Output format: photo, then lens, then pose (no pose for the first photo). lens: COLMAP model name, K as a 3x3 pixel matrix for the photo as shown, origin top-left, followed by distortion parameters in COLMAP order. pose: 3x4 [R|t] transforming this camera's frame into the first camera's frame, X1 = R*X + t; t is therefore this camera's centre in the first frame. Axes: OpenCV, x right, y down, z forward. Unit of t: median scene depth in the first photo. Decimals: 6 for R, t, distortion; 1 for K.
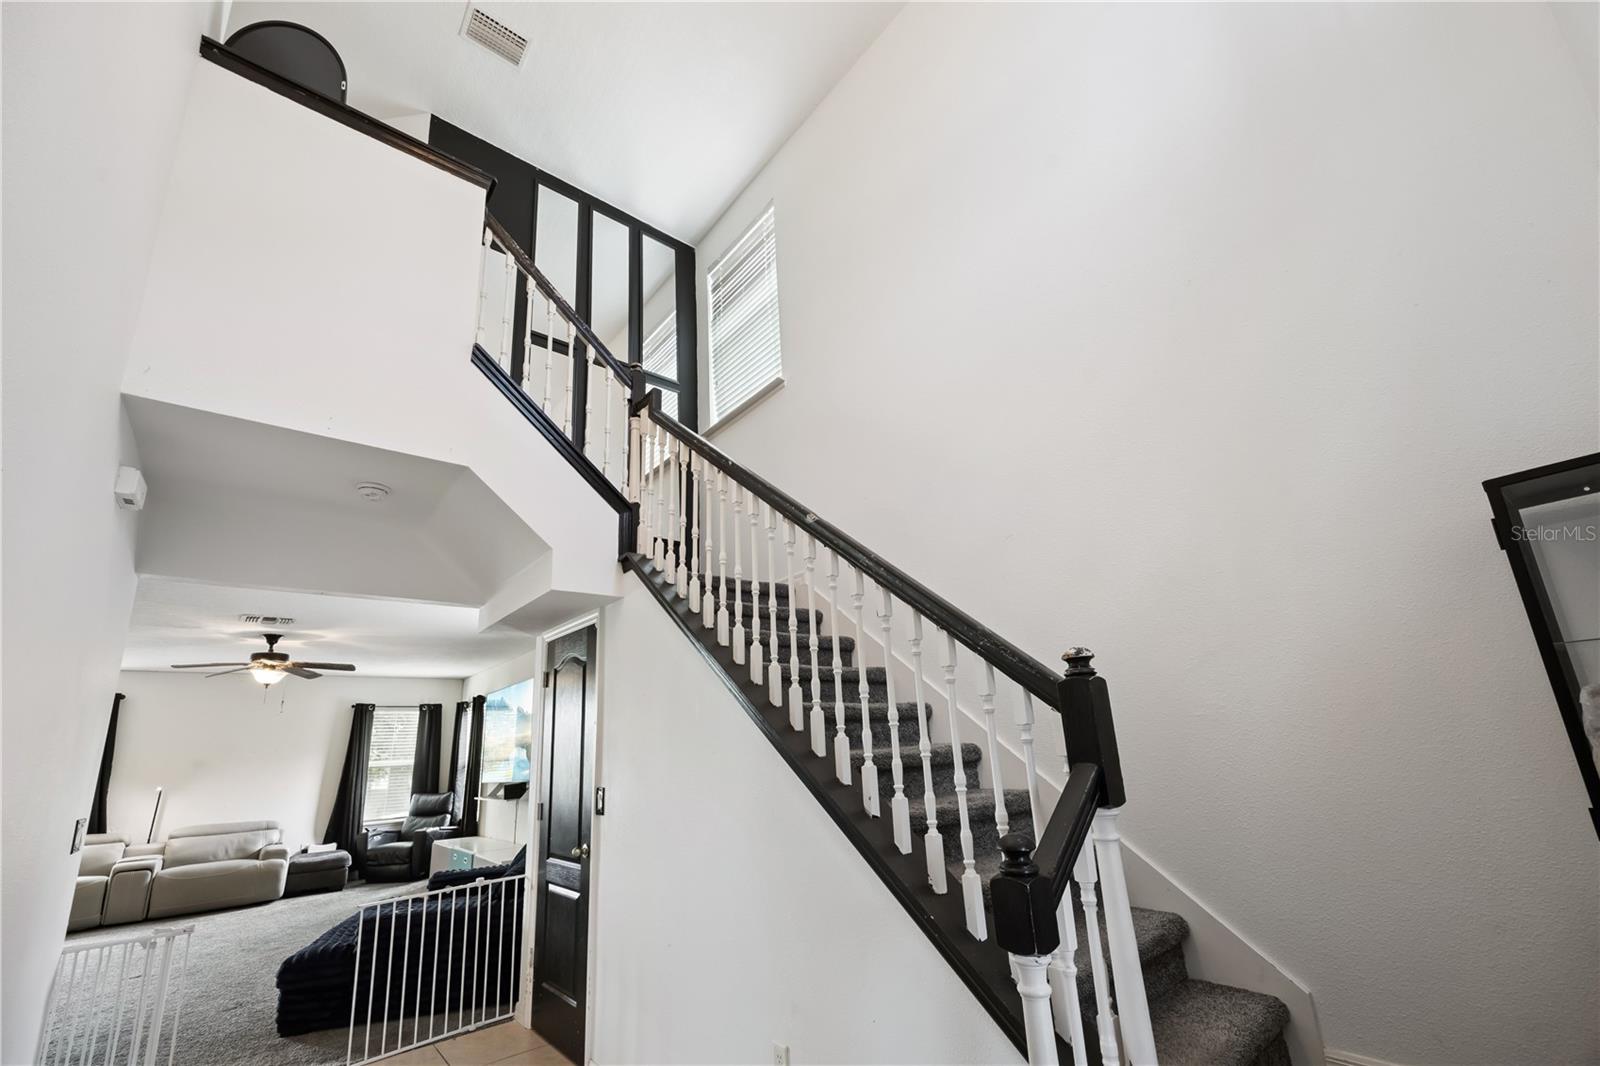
lens RADIAL K [[651.6, 0, 797.8], [0, 651.6, 588.4], [0, 0, 1]] dist [0.009317, -0.001281]
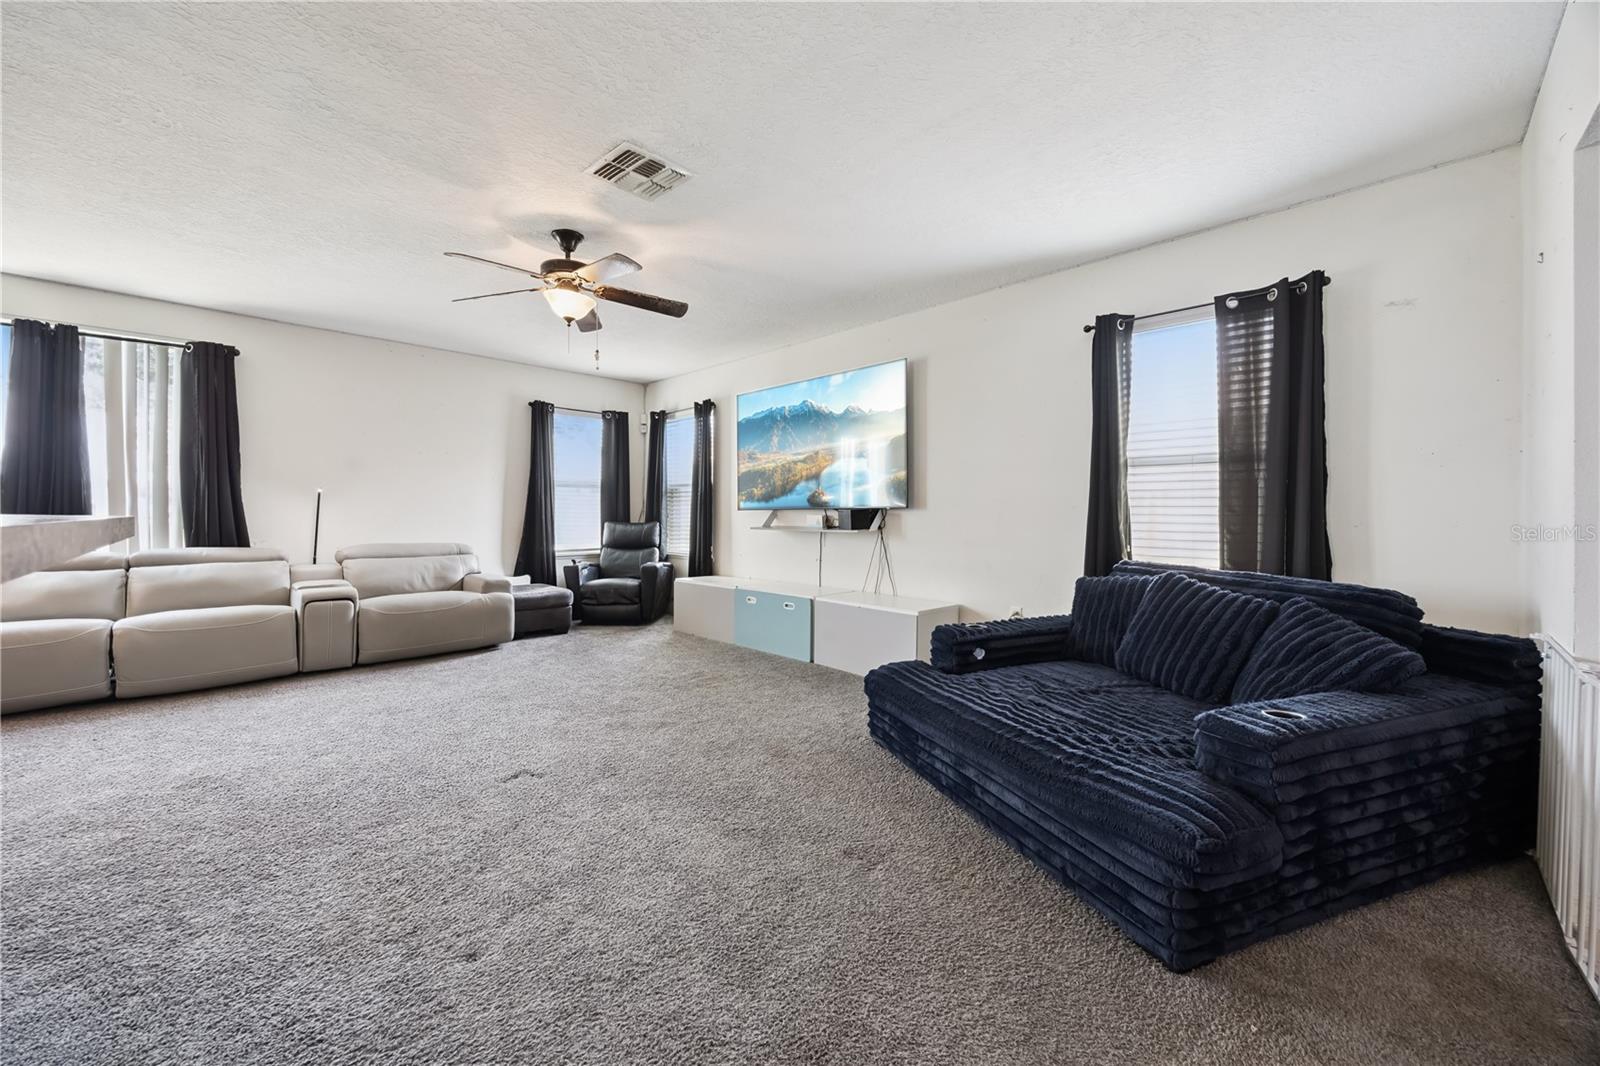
lens RADIAL K [[611.0, 0, 795.7], [0, 611.0, 518.5], [0, 0, 1]] dist [-0.002400, 0.000018]
pose [[0.994250, 0.050330, 0.094516, -0.473657], [-0.072003, 0.967550, 0.242203, 0.126346], [-0.079259, -0.247616, 0.965611, 0.295122]]
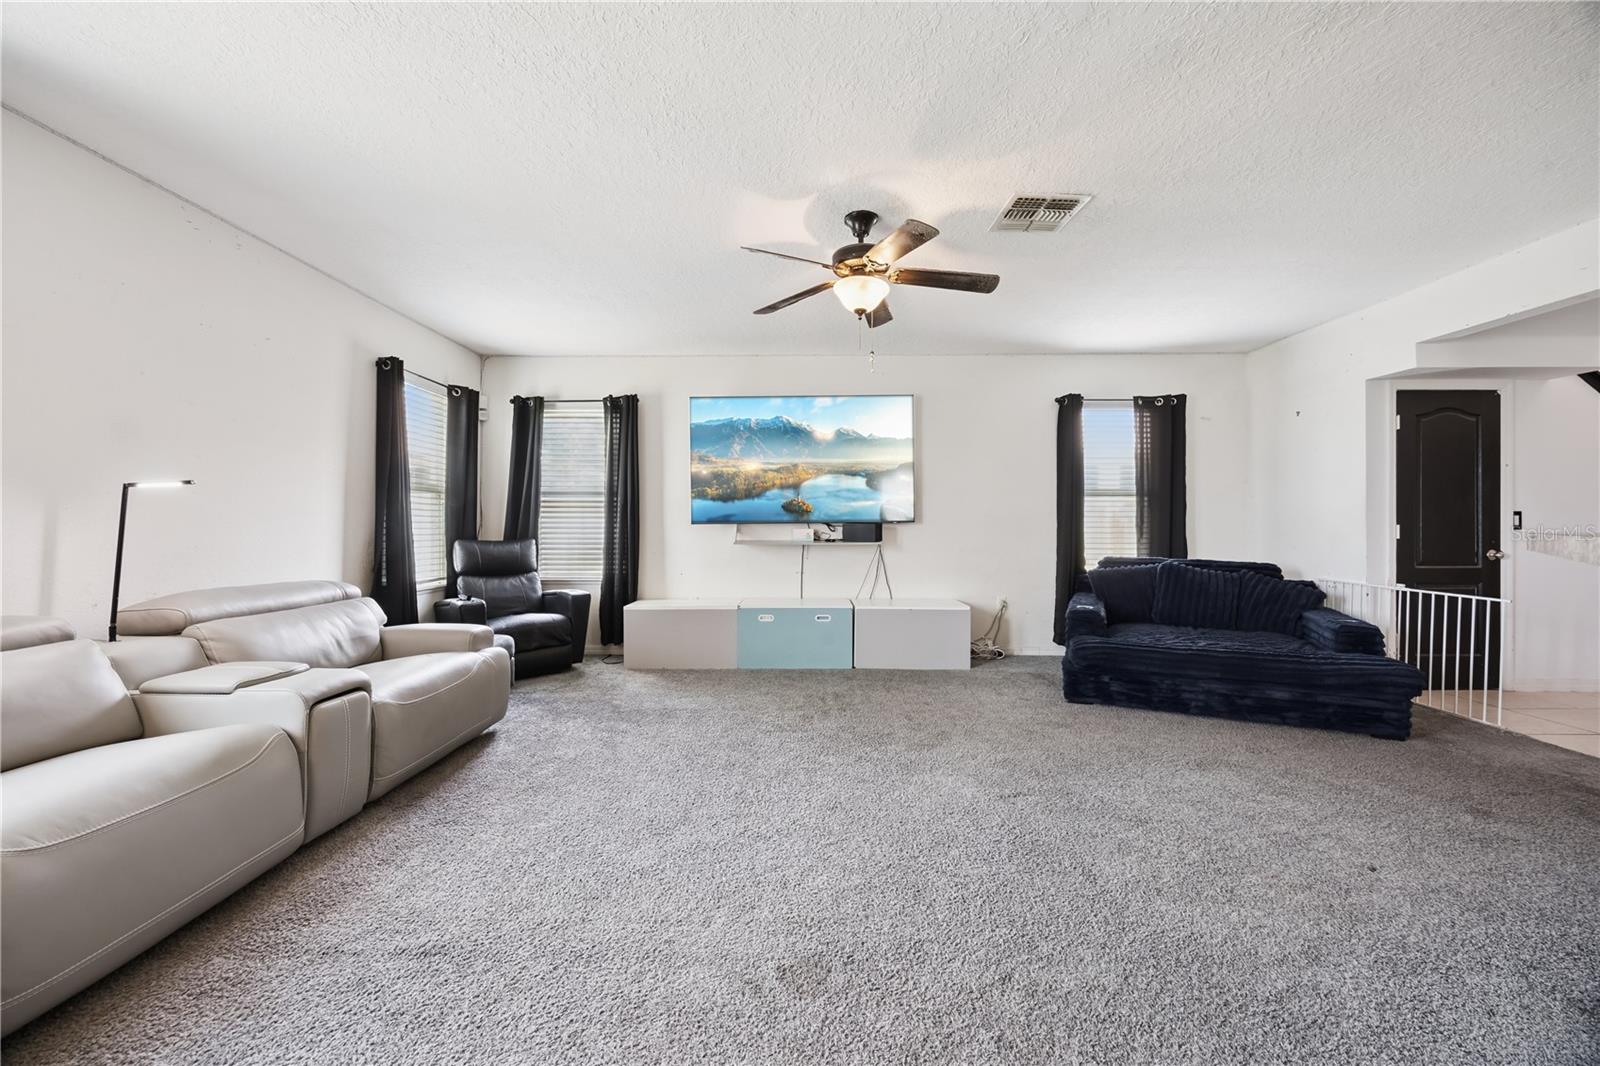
lens RADIAL K [[611.0, 0, 797.9], [0, 611.0, 528.2], [0, 0, 1]] dist [-0.002400, 0.000018]
pose [[0.643251, 0.045687, 0.764291, -0.886597], [-0.212288, 0.969724, 0.120701, 0.196316], [-0.735637, -0.239891, 0.633475, 0.496939]]
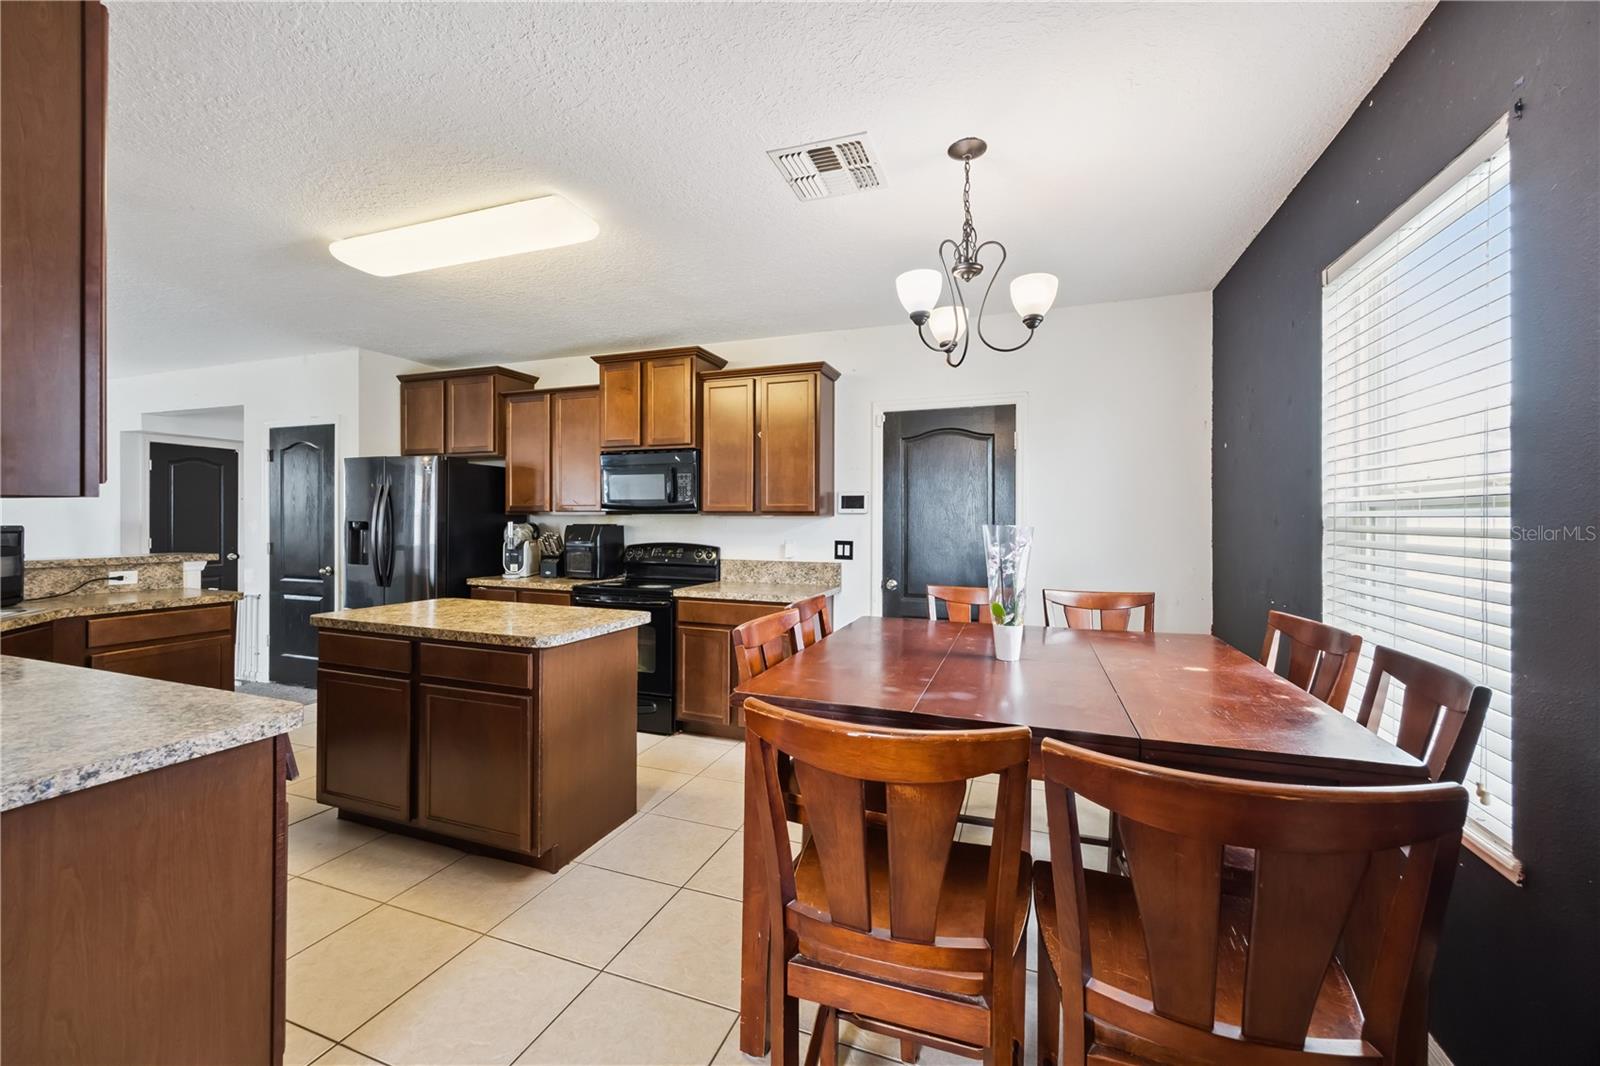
lens RADIAL K [[611.0, 0, 794.0], [0, 611.0, 525.9], [0, 0, 1]] dist [-0.002400, 0.000018]
pose [[-0.513036, 0.044272, 0.857224, -1.176553], [-0.194313, 0.966754, -0.166223, 0.107866], [-0.836084, -0.251848, -0.487377, 0.173299]]
